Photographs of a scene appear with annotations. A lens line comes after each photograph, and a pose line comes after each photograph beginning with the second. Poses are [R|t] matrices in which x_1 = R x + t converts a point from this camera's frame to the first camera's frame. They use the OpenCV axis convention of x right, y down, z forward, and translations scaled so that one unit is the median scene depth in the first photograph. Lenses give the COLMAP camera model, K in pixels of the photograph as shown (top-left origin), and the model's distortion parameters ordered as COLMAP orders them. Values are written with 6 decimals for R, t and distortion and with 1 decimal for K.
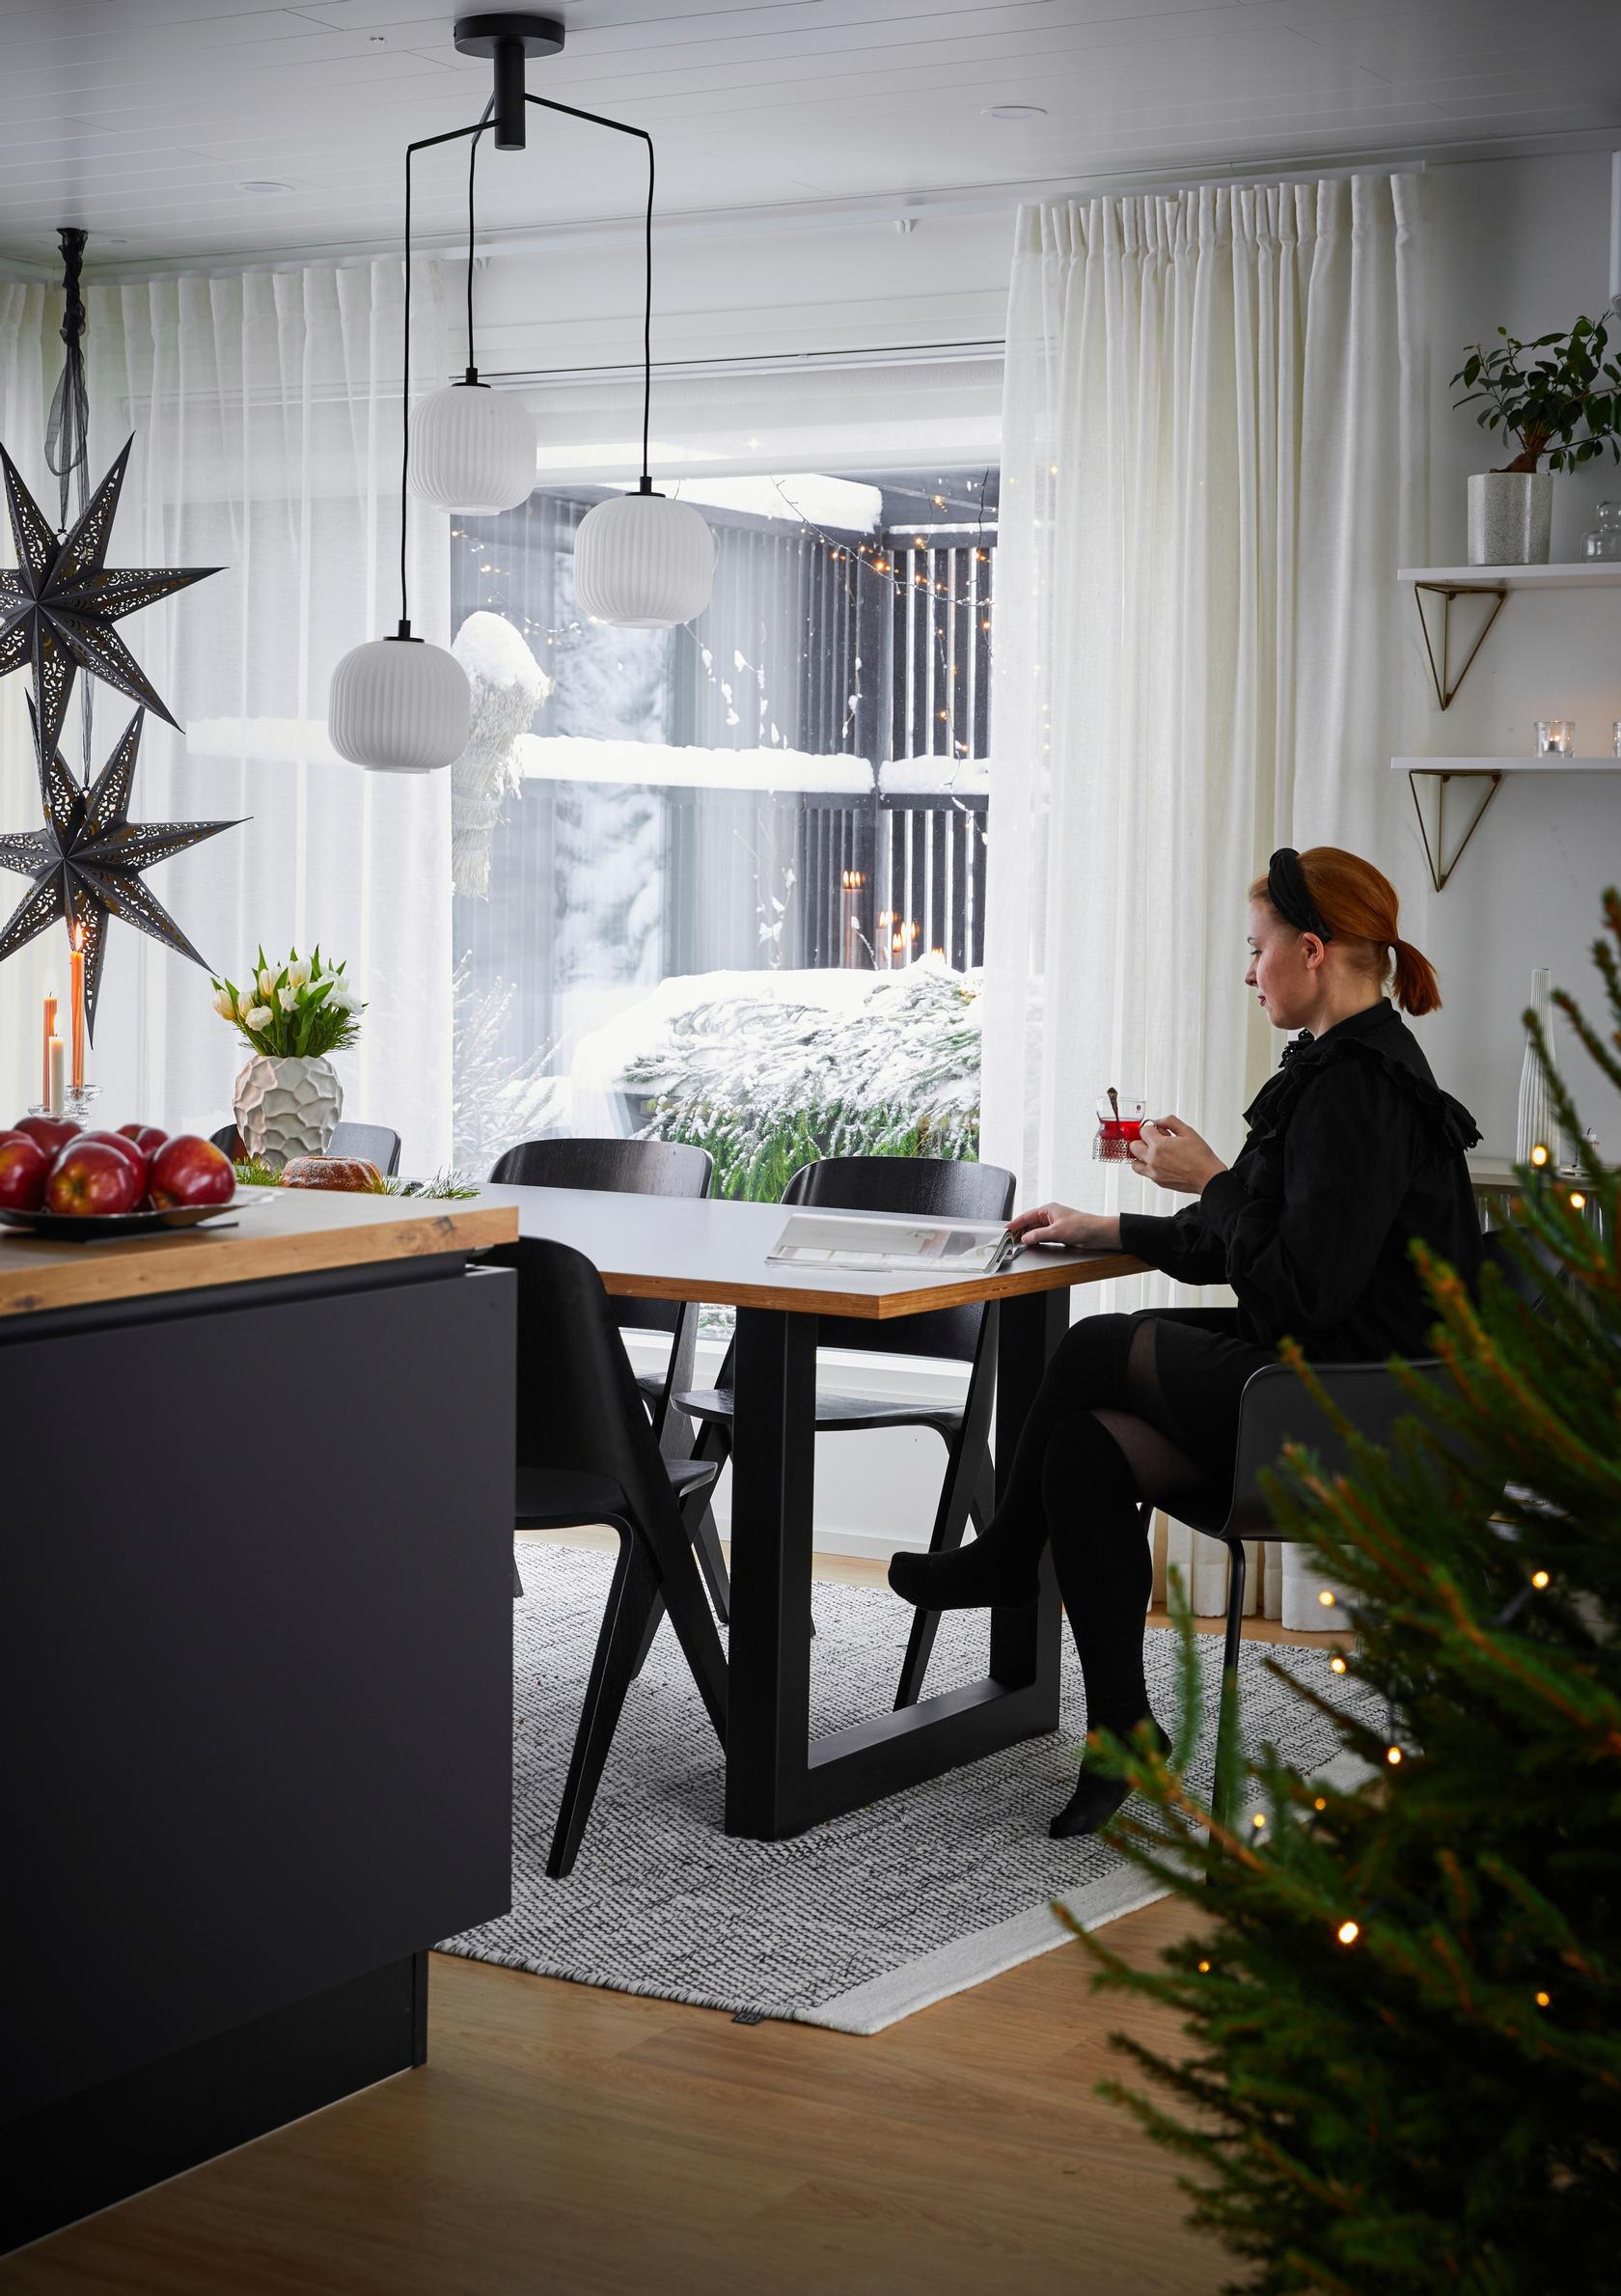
lens RADIAL K [[3604.6, 0, 794.8], [0, 3604.6, 1063.6], [0, 0, 1]] dist [-0.030730, 0.000000]
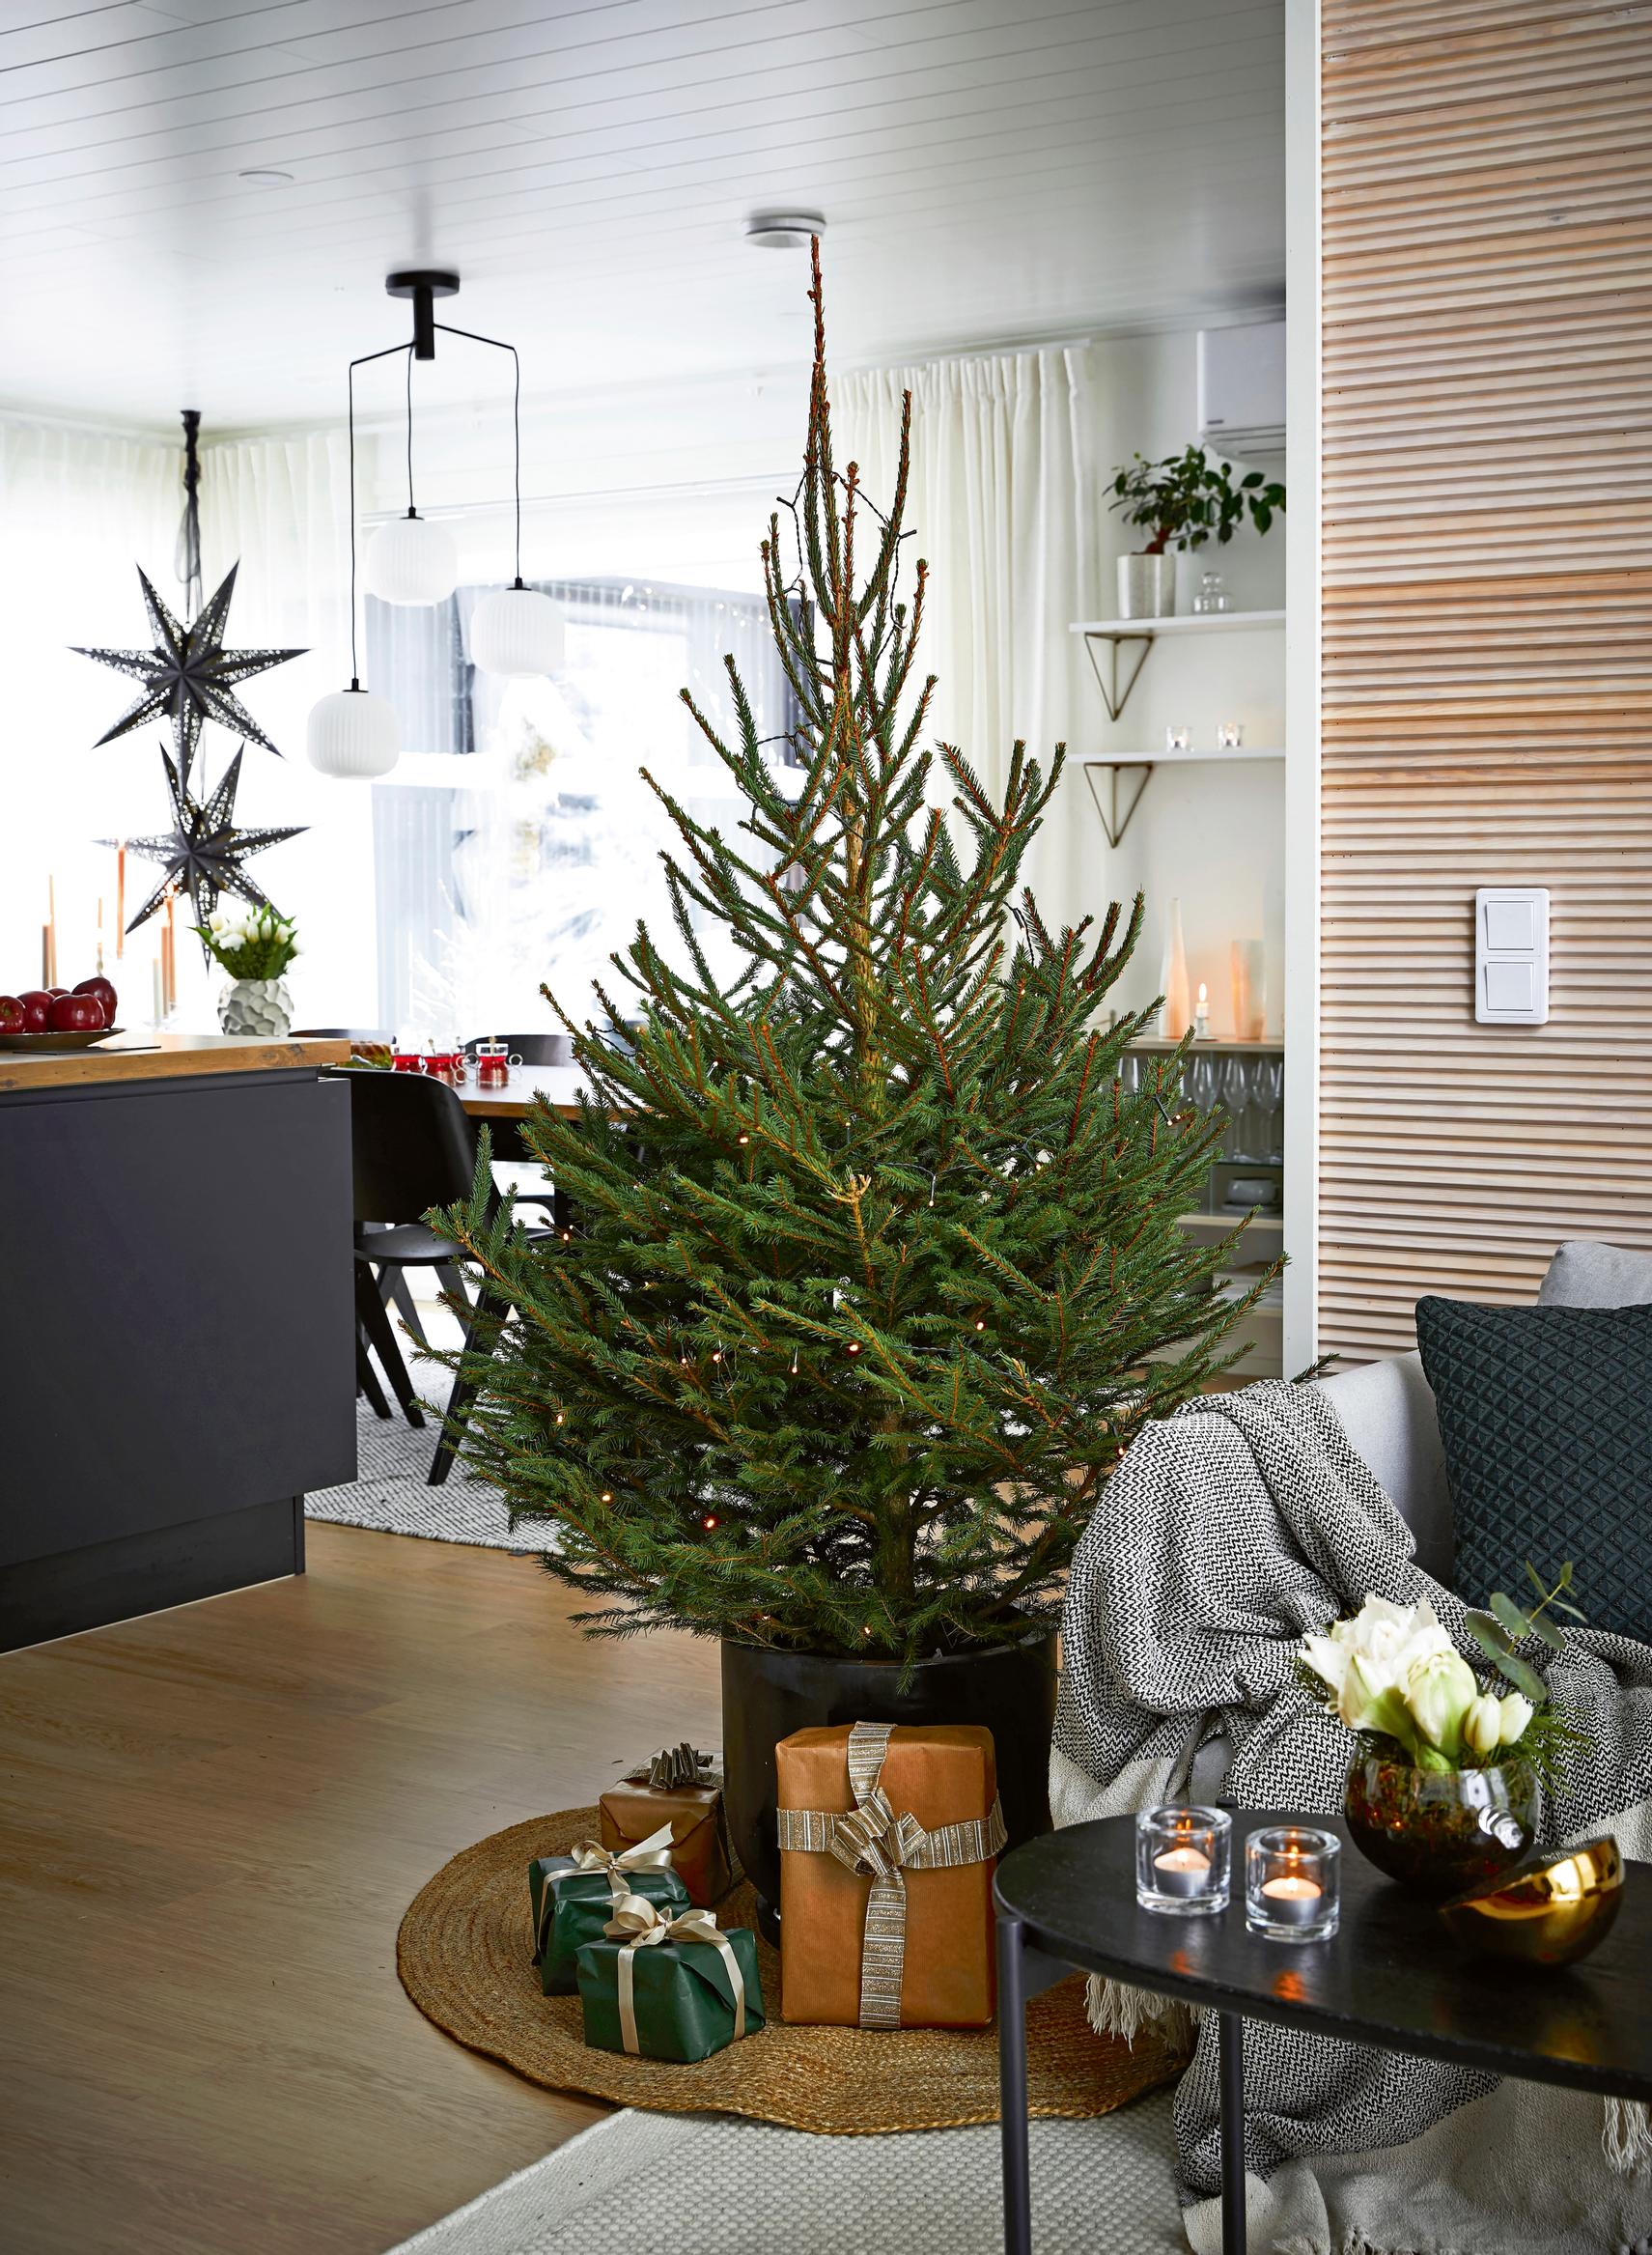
lens RADIAL K [[3046.8, 0, 819.8], [0, 3046.8, 1054.9], [0, 0, 1]] dist [-0.029833, 0.000000]
pose [[0.997942, -0.020224, -0.060849, 0.132383], [0.020372, 0.999791, 0.001816, 0.029492], [0.060799, -0.003052, 0.998145, -0.212981]]
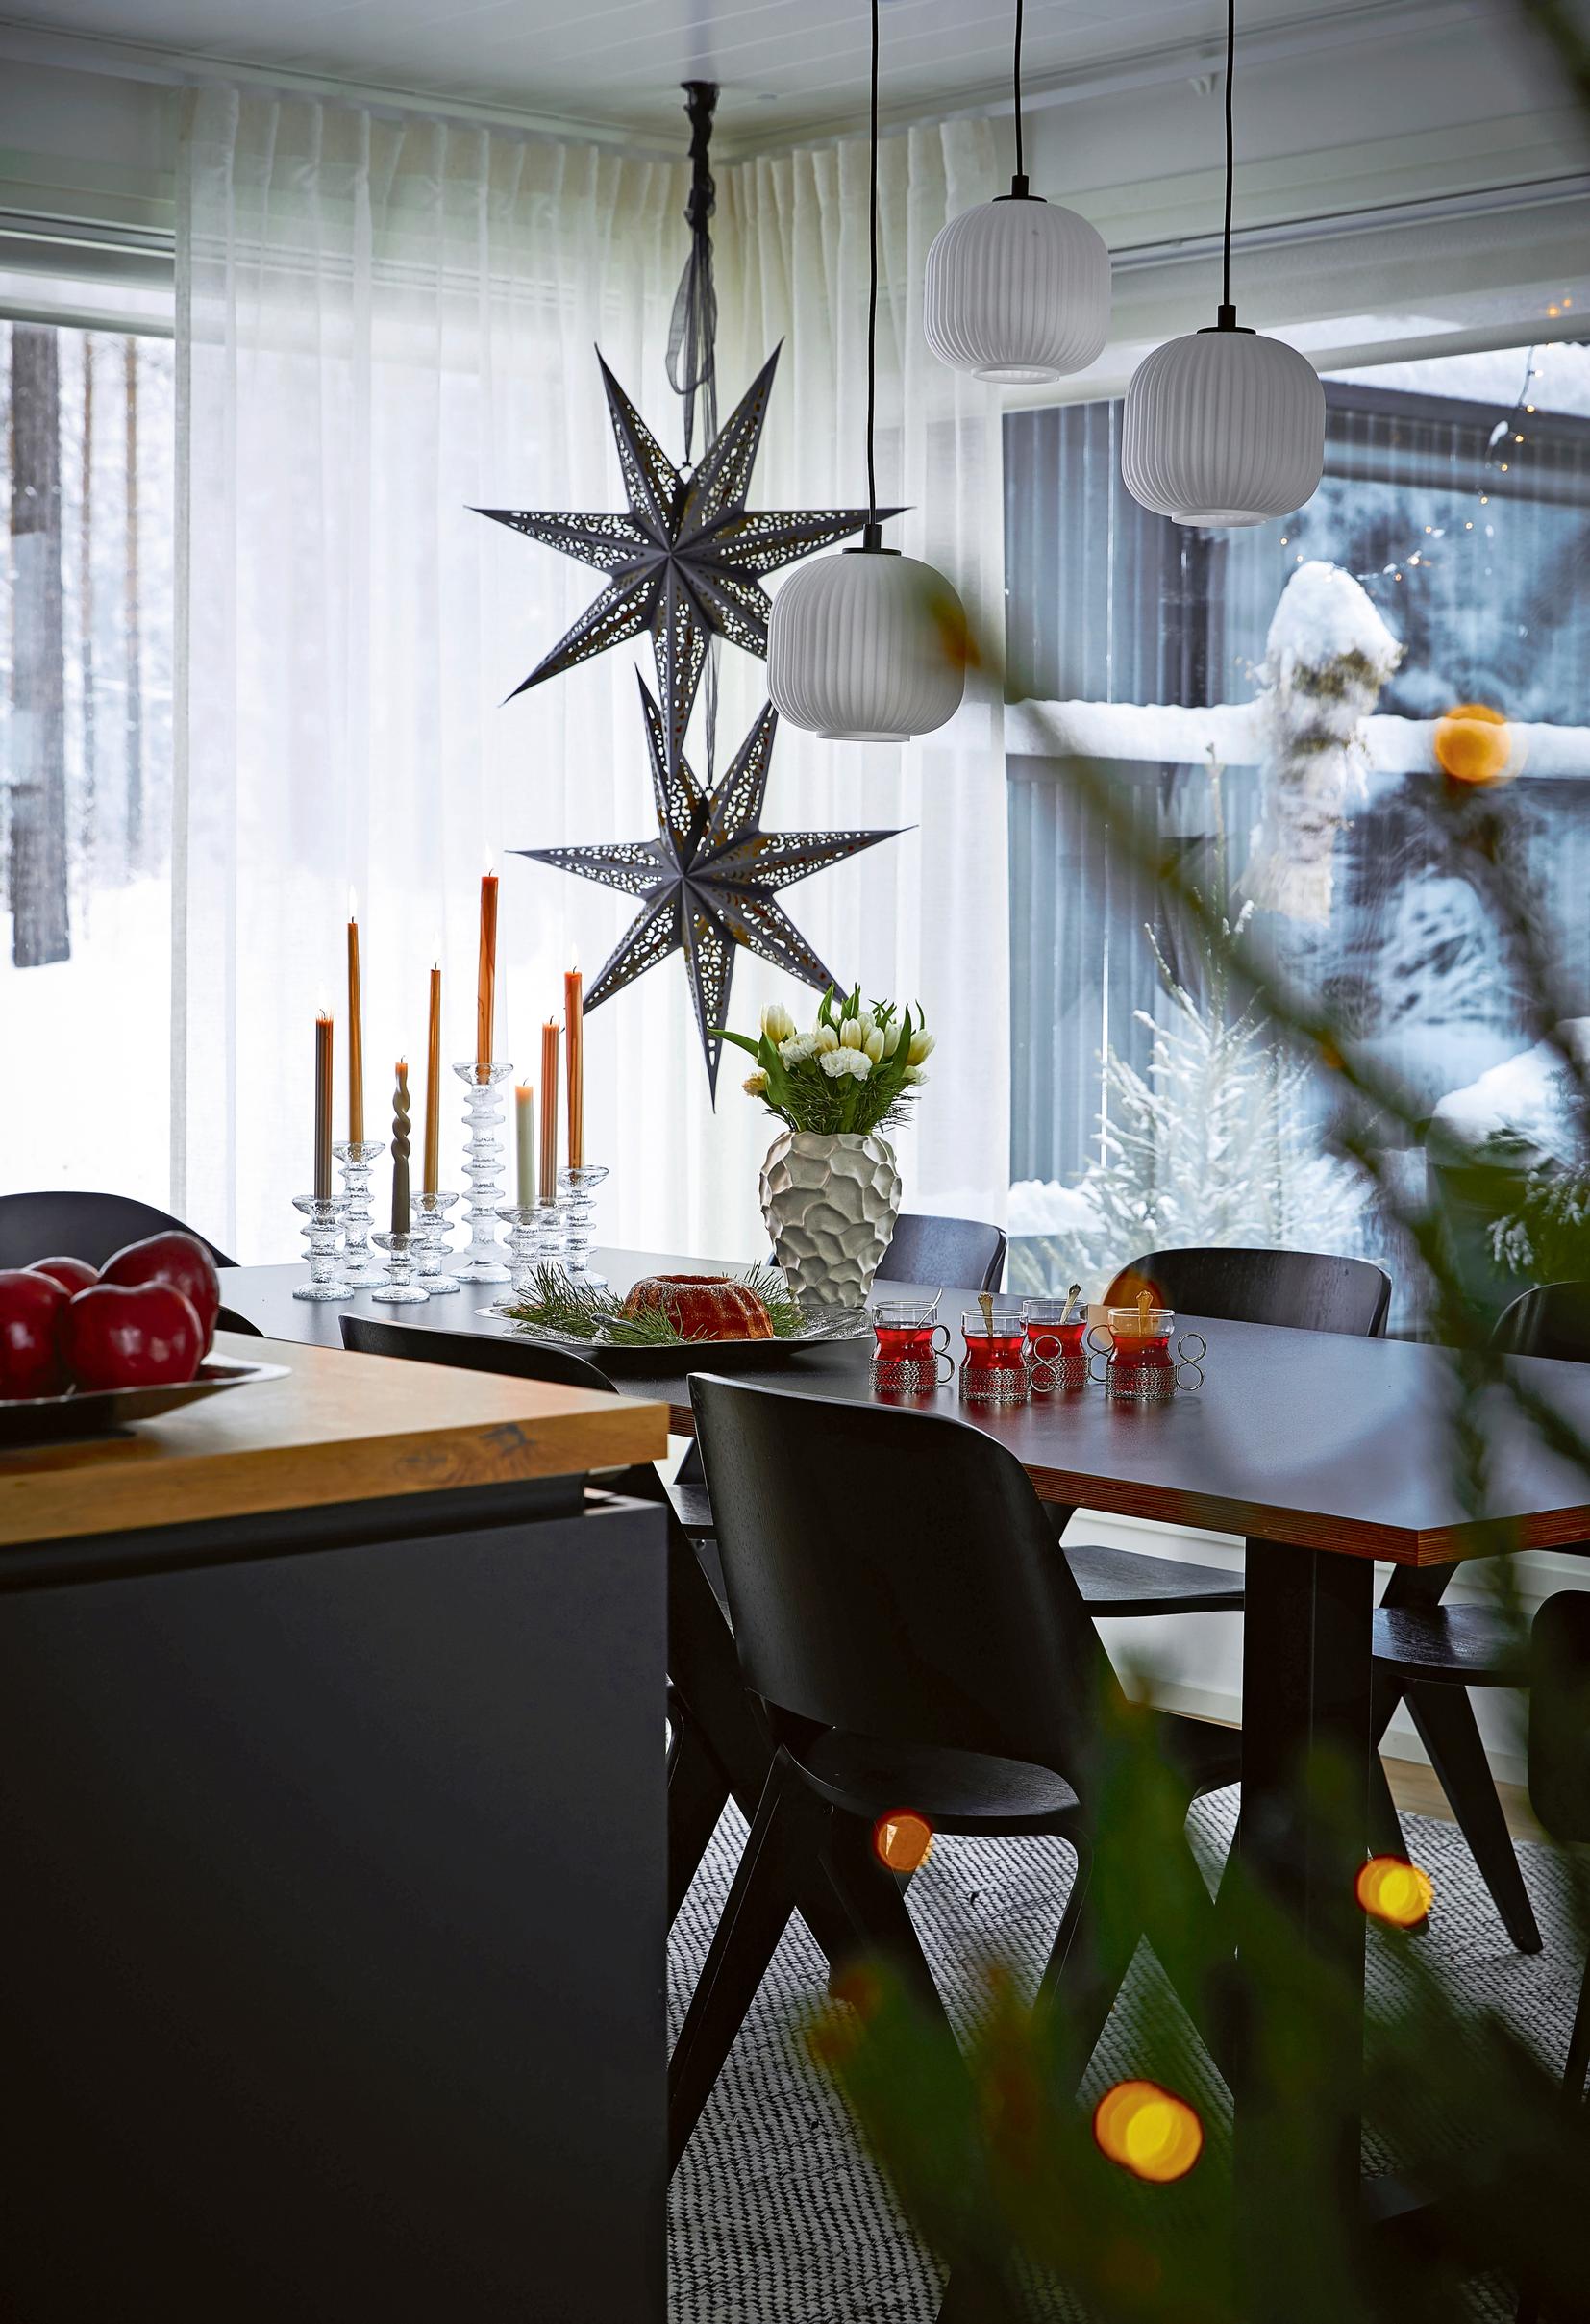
lens RADIAL K [[3769.1, 0, 779.4], [0, 3769.1, 1164.9], [0, 0, 1]] dist [0.000081, 0.000000]
pose [[0.950385, 0.009329, -0.310936, 0.088327], [-0.004427, 0.999855, 0.016465, -0.007690], [0.311044, -0.014271, 0.950288, 0.239258]]
